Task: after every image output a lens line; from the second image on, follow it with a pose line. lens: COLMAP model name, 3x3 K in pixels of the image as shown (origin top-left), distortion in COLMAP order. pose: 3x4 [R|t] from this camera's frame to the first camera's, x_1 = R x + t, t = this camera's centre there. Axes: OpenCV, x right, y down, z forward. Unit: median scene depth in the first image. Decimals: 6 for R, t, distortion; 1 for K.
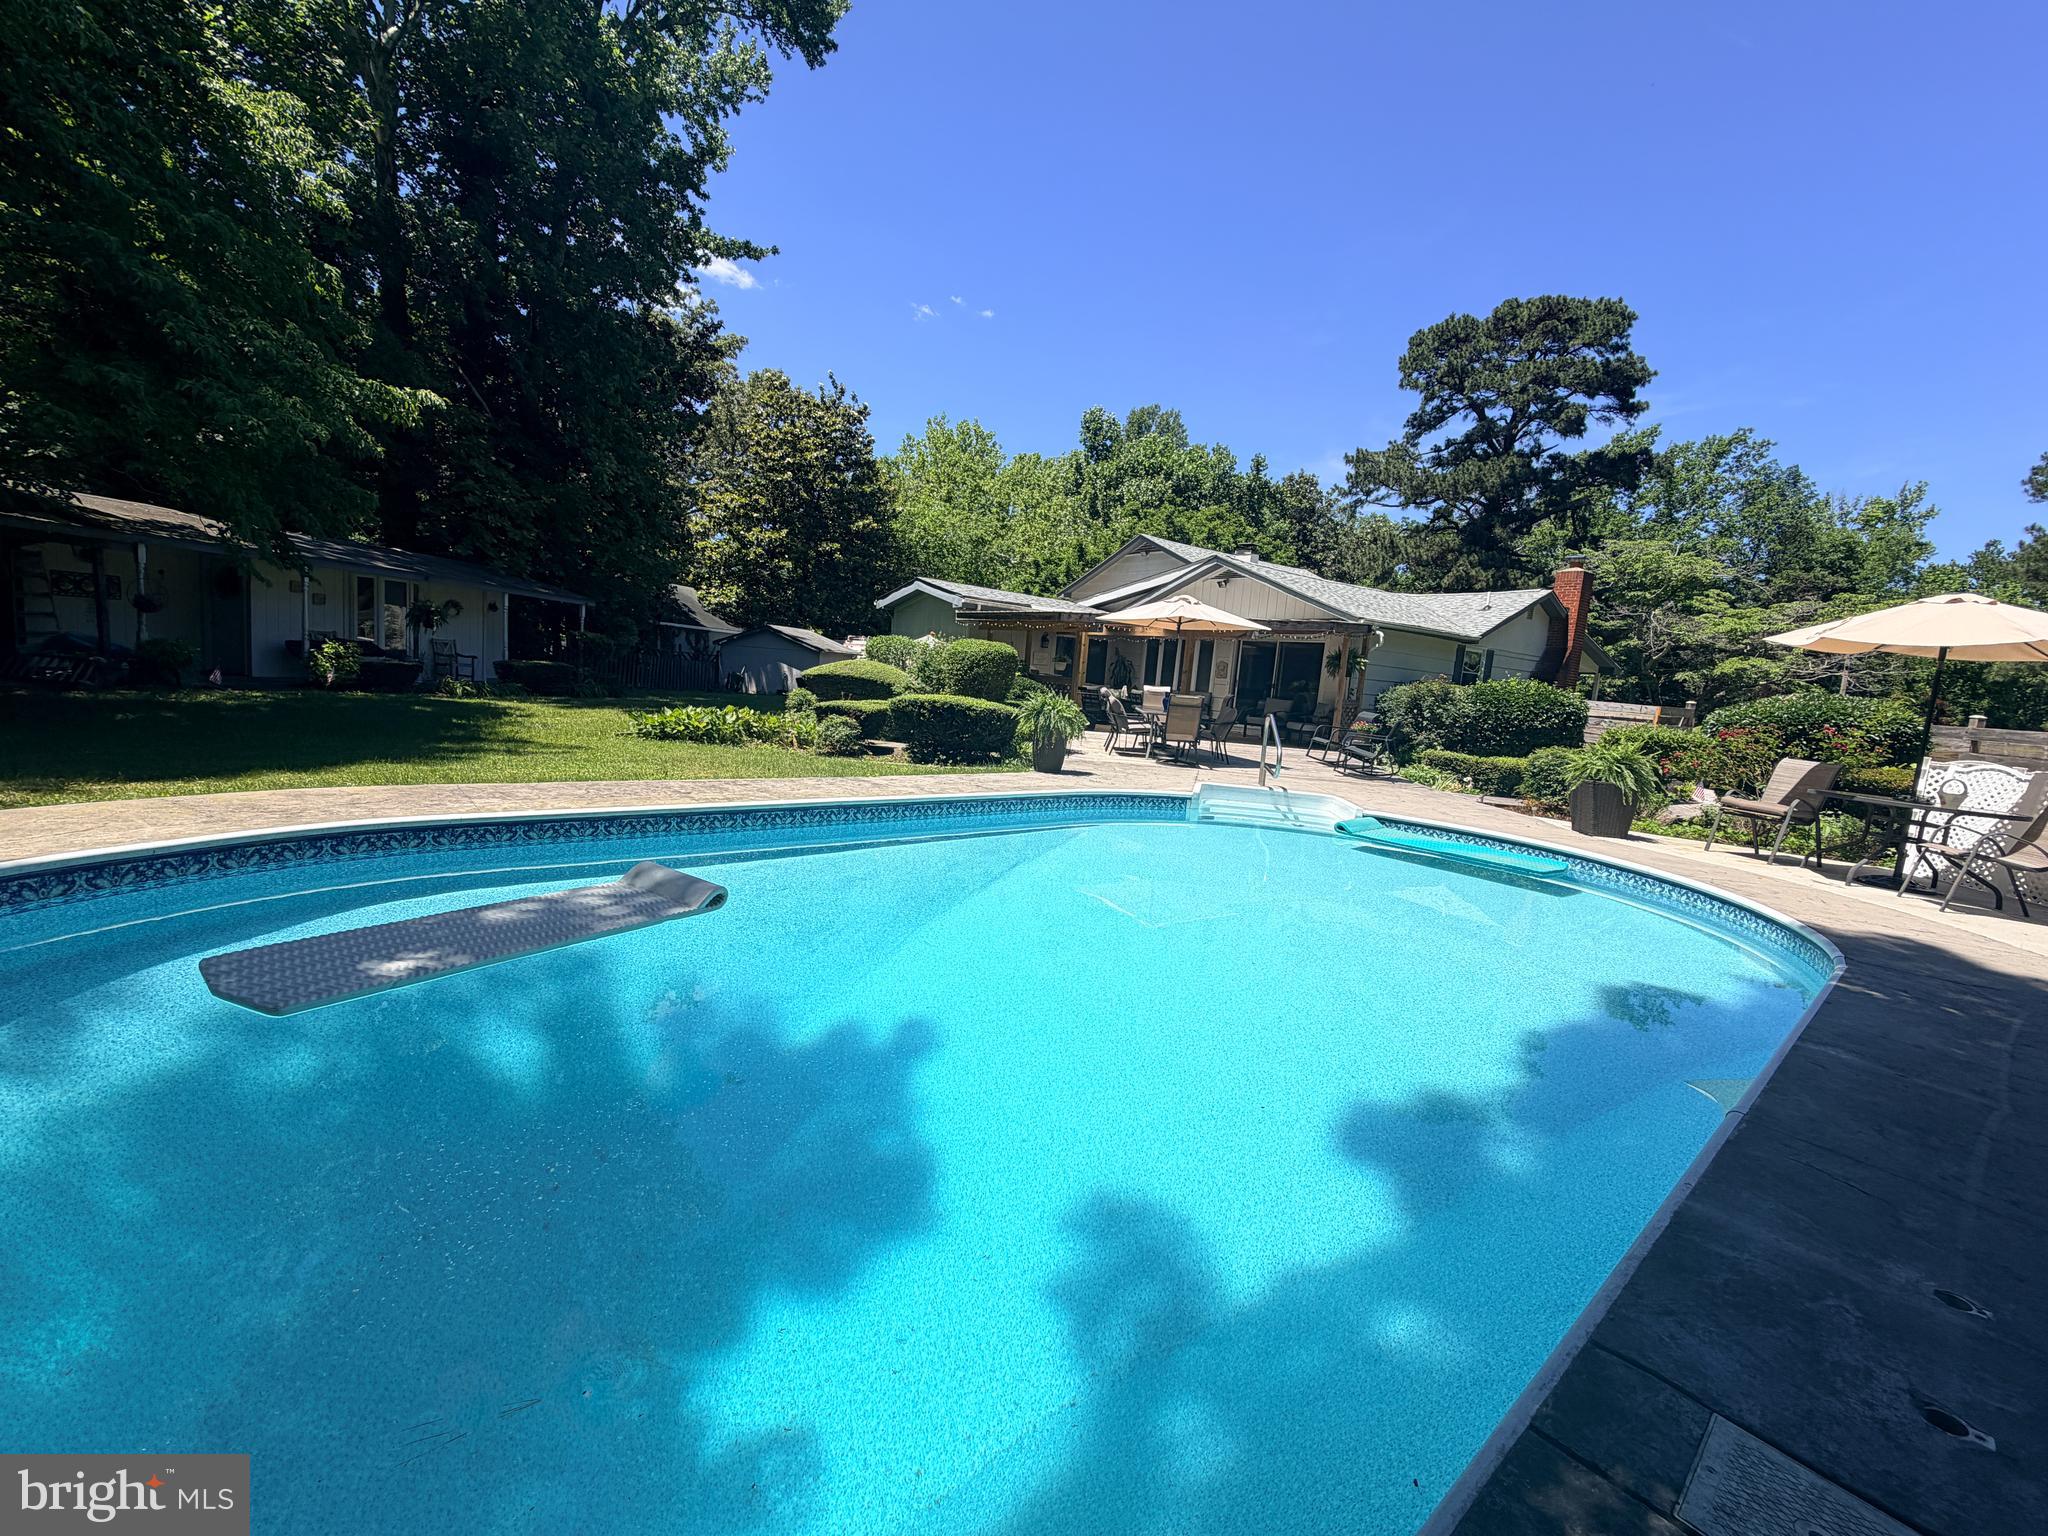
lens RADIAL K [[813.8, 0, 1026.0], [0, 813.8, 770.8], [0, 0, 1]] dist [-0.000508, -0.000006]
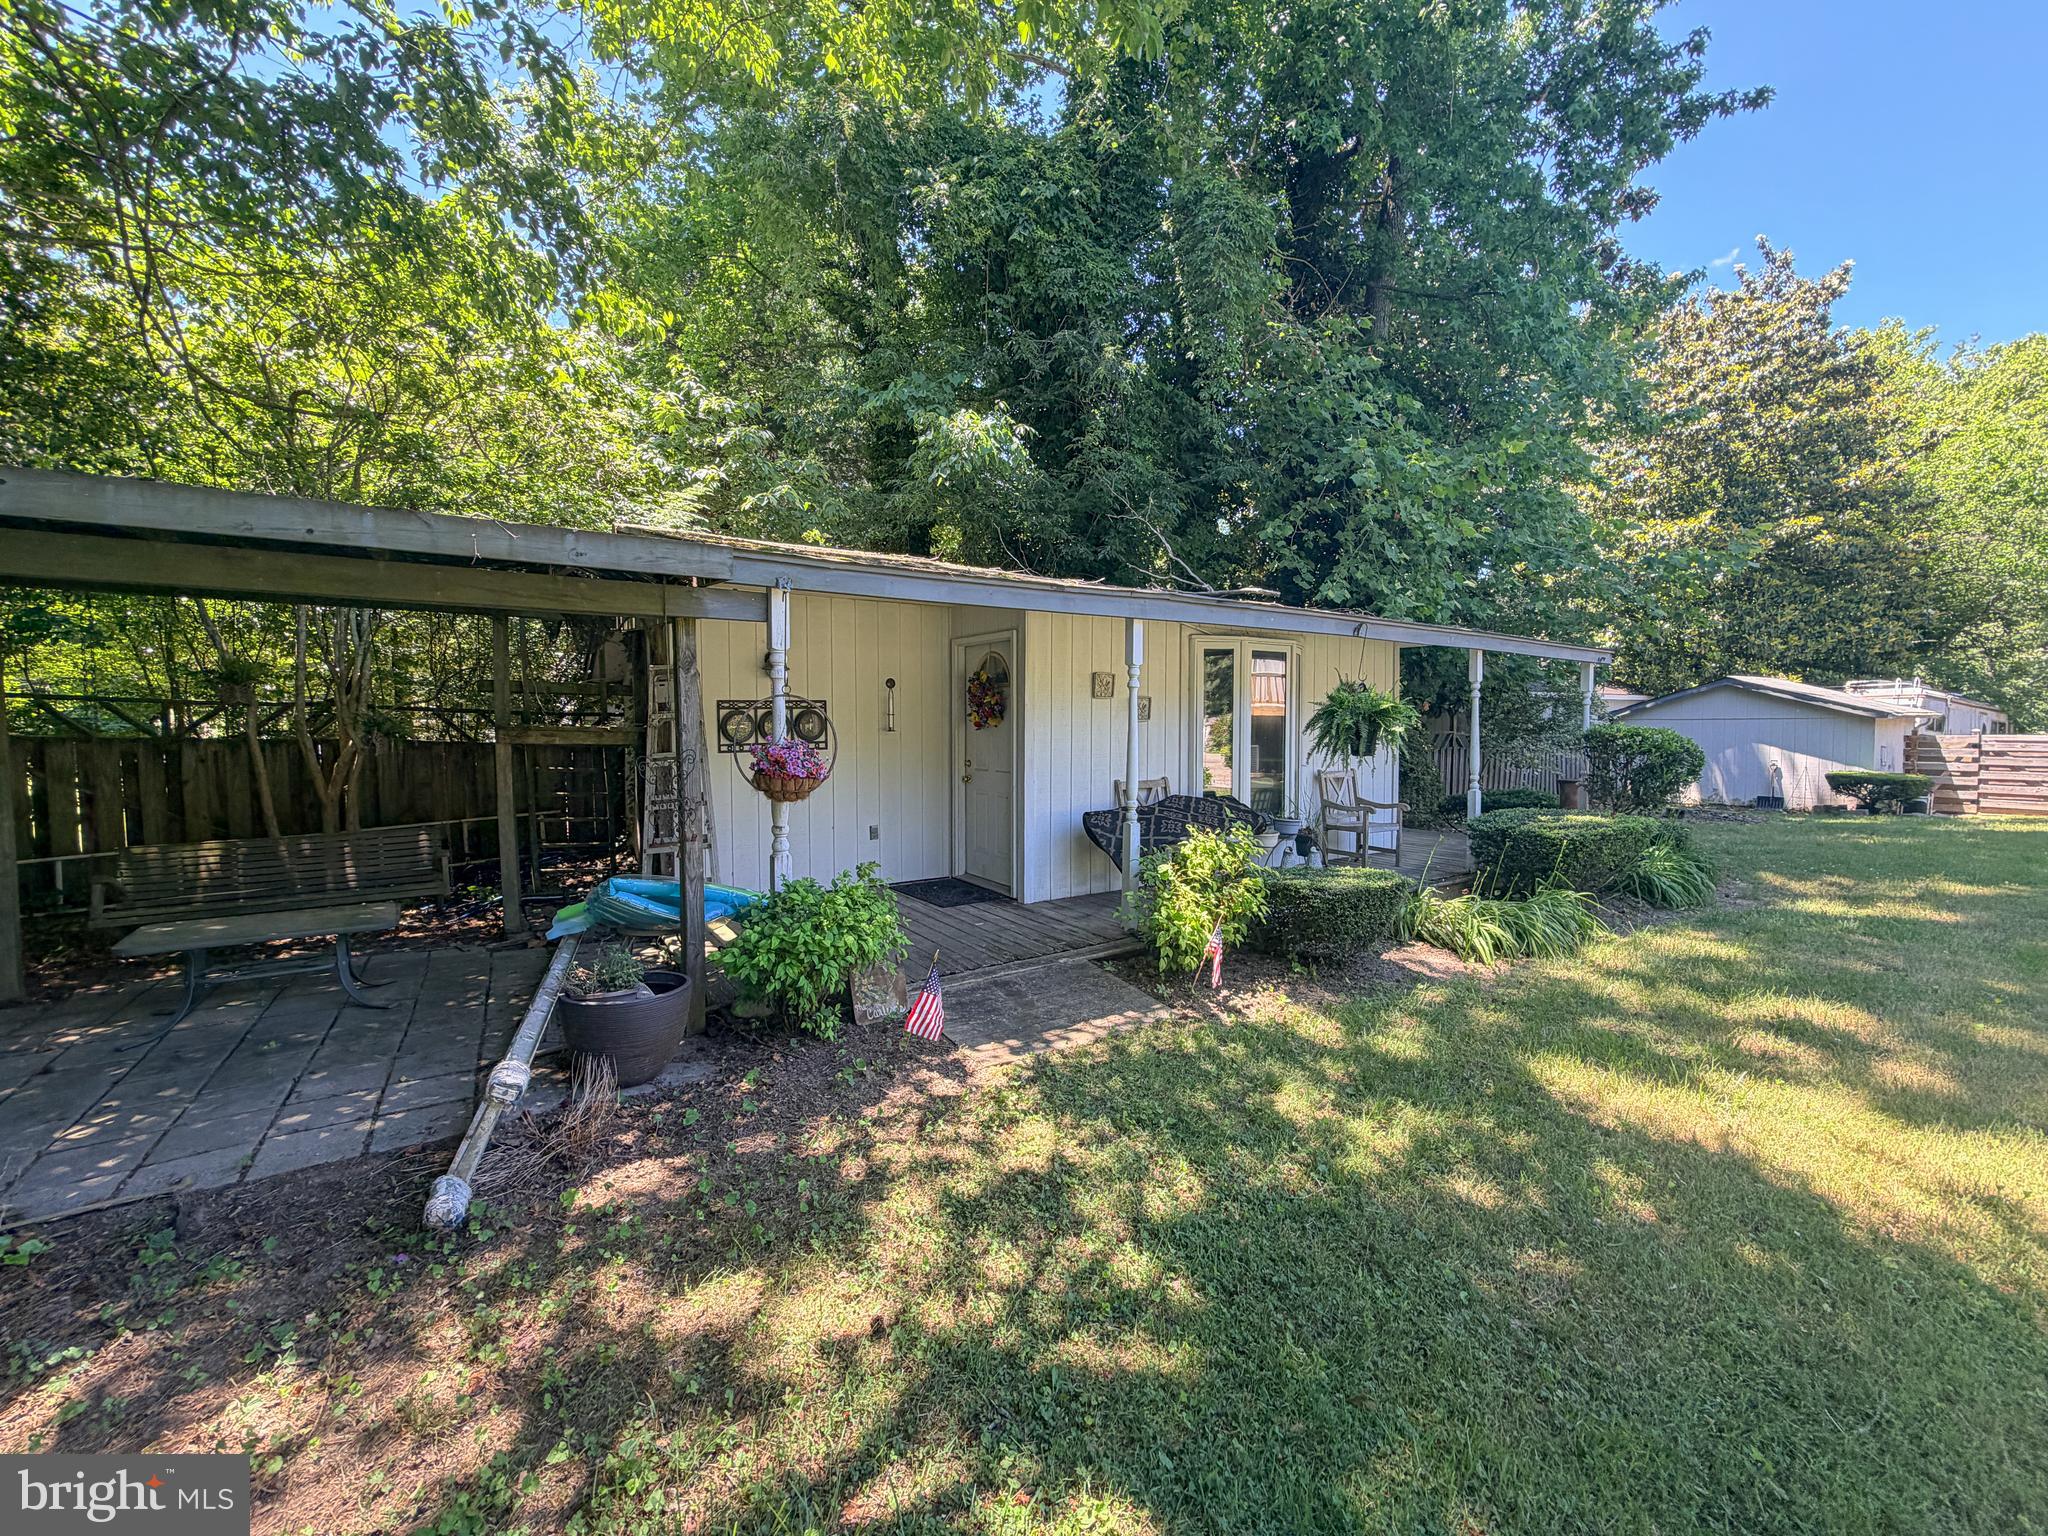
lens RADIAL K [[813.8, 0, 1024.7], [0, 813.8, 771.9], [0, 0, 1]] dist [-0.000508, -0.000006]
pose [[0.719359, -0.031491, -0.693925, -0.366439], [-0.025001, 0.997151, -0.071169, -0.085973], [0.694189, 0.068545, 0.716522, 0.385105]]
